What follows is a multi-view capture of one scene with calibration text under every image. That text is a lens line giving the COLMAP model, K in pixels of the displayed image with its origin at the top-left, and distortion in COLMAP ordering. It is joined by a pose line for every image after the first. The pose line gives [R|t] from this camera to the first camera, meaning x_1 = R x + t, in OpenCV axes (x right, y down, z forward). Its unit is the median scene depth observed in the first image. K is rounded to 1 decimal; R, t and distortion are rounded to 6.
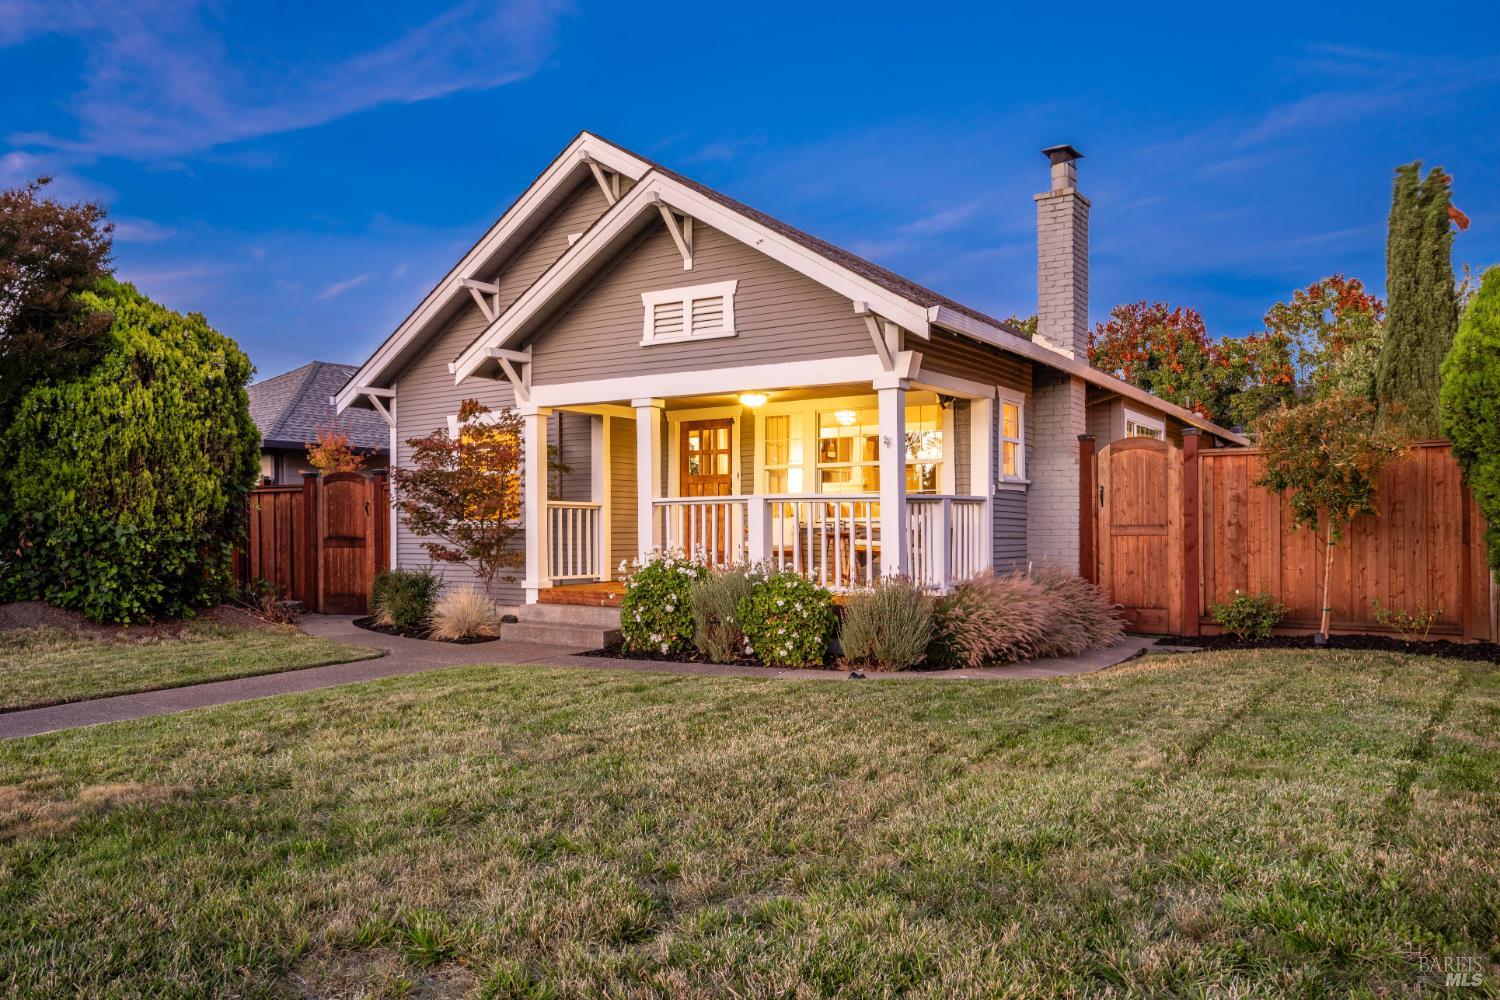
lens RADIAL K [[1048.1, 0, 750.7], [0, 1048.1, 519.5], [0, 0, 1]] dist [0.001795, -0.000032]
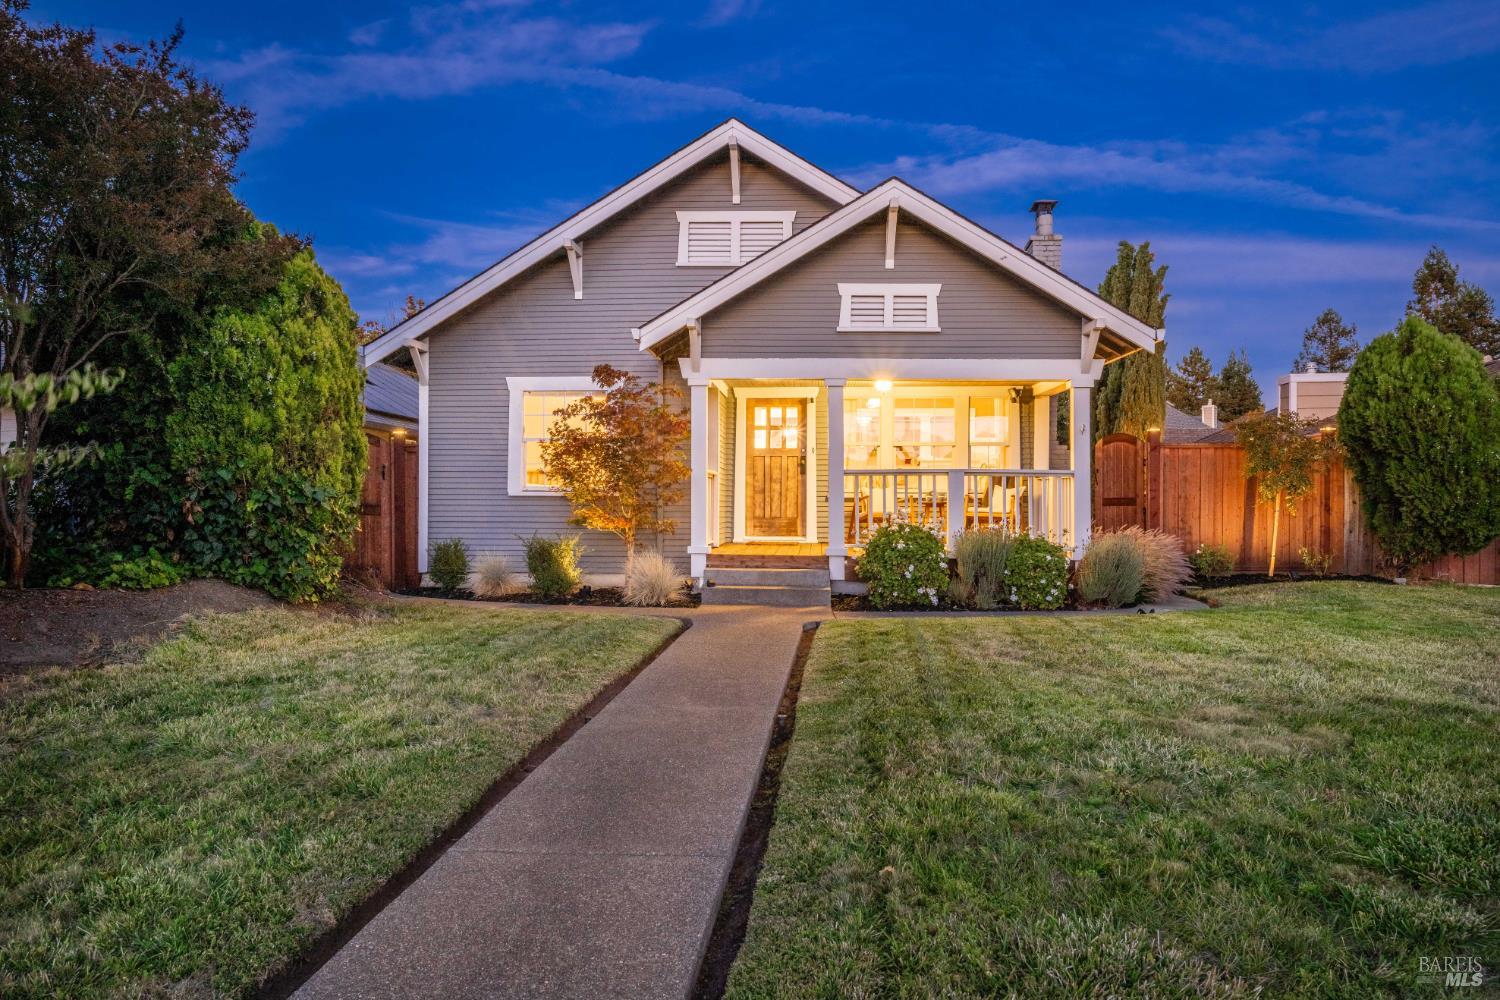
lens RADIAL K [[1017.8, 0, 750.0], [0, 1017.8, 500.0], [0, 0, 1]] dist [-0.001256, -0.000066]
pose [[0.869884, 0.008208, 0.493189, -0.707111], [-0.010783, 0.999939, 0.002377, 0.010597], [-0.493139, -0.007386, 0.869919, 0.111891]]
